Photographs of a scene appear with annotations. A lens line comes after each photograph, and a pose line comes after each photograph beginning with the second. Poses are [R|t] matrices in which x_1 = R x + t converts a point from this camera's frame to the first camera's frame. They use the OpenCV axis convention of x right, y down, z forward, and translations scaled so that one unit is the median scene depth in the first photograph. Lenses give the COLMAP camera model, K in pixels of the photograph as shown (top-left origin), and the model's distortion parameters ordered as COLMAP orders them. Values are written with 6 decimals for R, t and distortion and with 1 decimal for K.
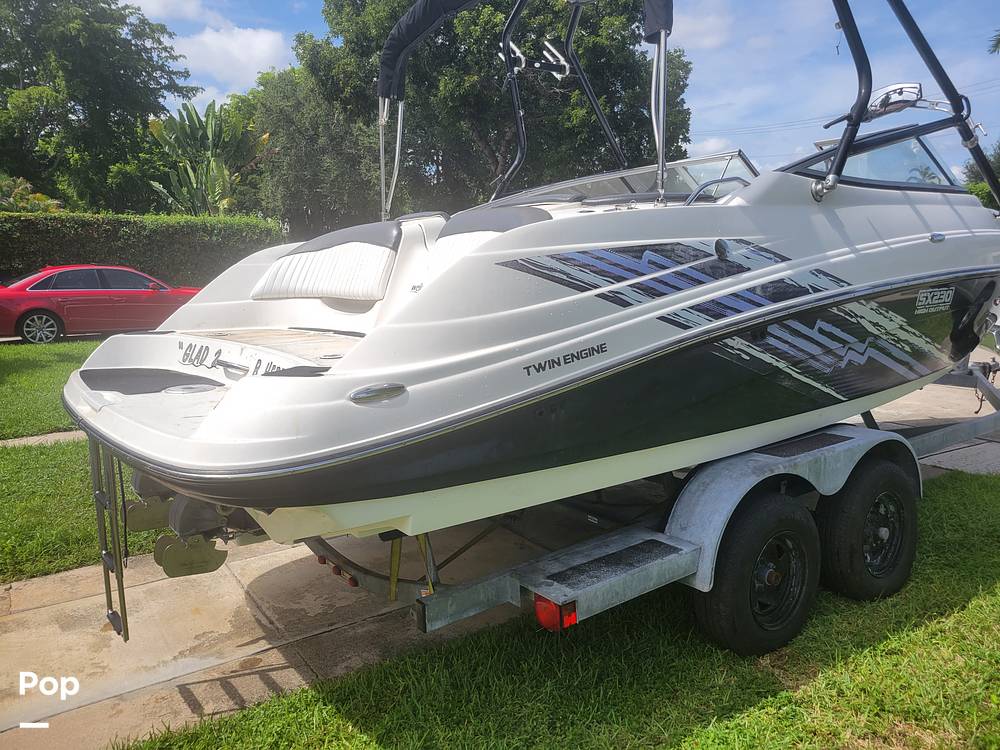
lens RADIAL K [[754.0, 0, 488.4], [0, 754.0, 377.1], [0, 0, 1]] dist [0.032434, -0.012159]
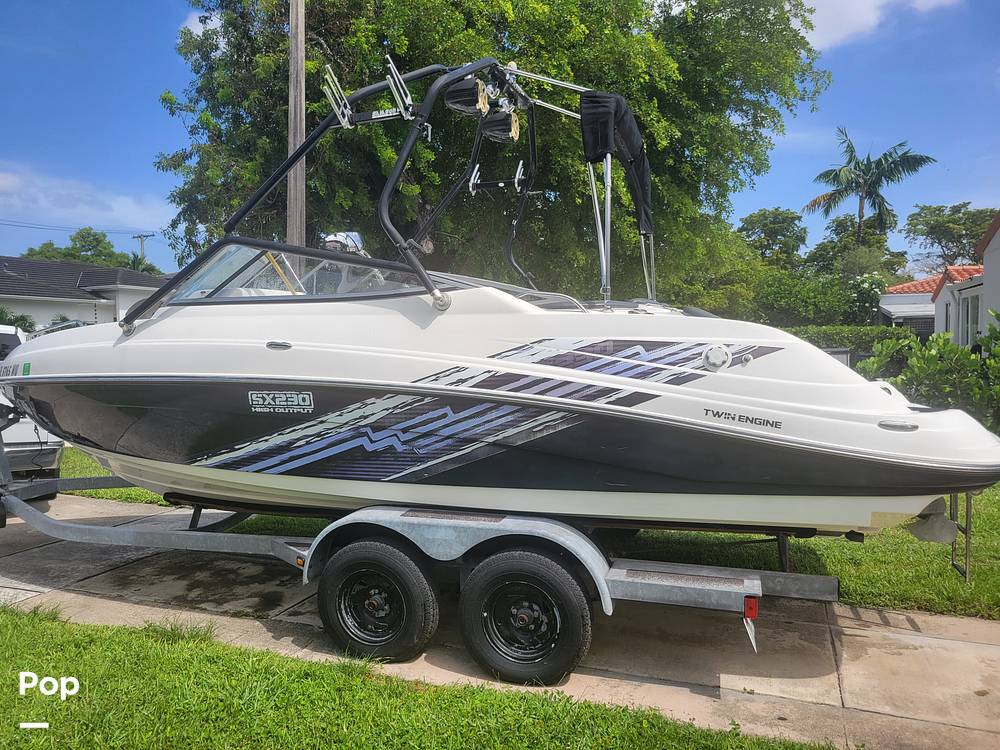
lens RADIAL K [[754.0, 0, 484.7], [0, 754.0, 373.1], [0, 0, 1]] dist [0.032434, -0.012159]
pose [[-0.574210, -0.005330, 0.818691, -0.933944], [0.160374, 0.979873, 0.118862, -0.307858], [-0.802847, 0.199549, -0.561798, 1.996430]]
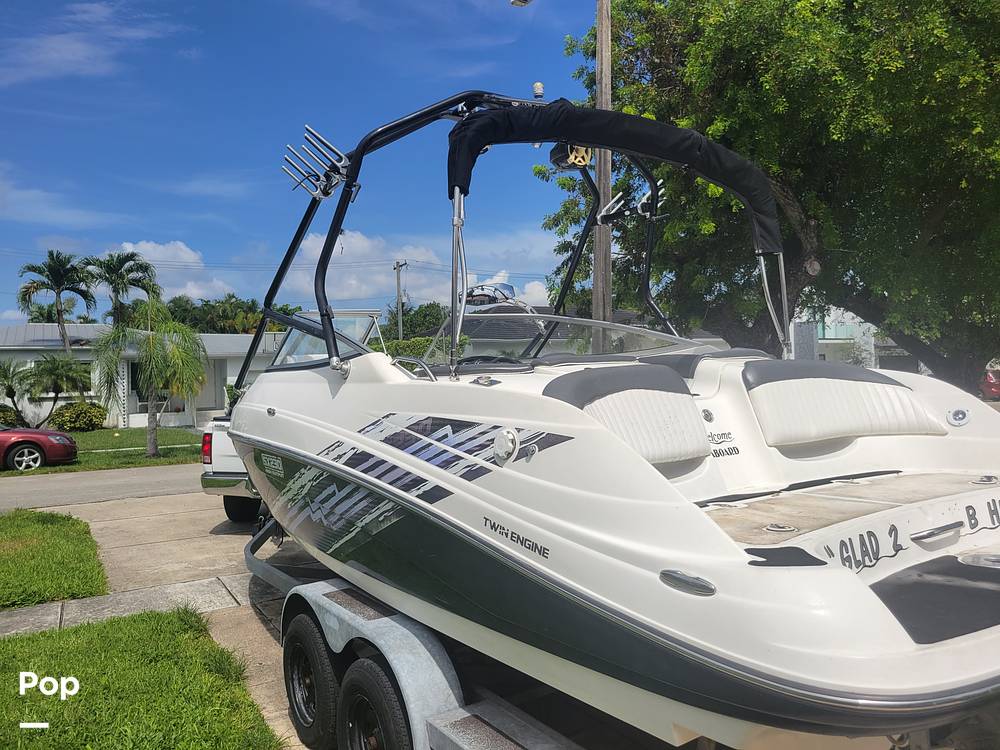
lens RADIAL K [[754.0, 0, 491.7], [0, 754.0, 367.6], [0, 0, 1]] dist [0.032434, -0.012159]
pose [[0.063409, 0.037310, 0.997290, -1.011597], [0.193680, 0.979842, -0.048972, -0.204084], [-0.979013, 0.196261, 0.054905, 1.167021]]
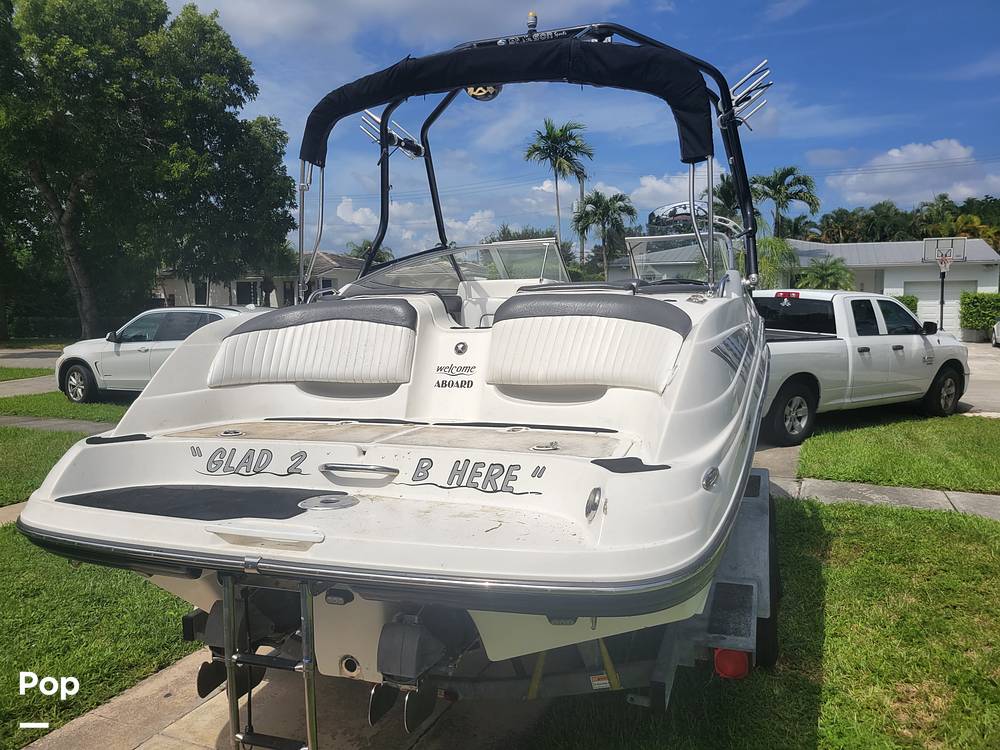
lens RADIAL K [[754.0, 0, 500.3], [0, 754.0, 369.1], [0, 0, 1]] dist [0.032434, -0.012159]
pose [[0.831529, -0.030174, 0.554661, -0.560231], [0.078875, 0.994820, -0.064127, -0.049770], [-0.549853, 0.097072, 0.829602, 0.157406]]
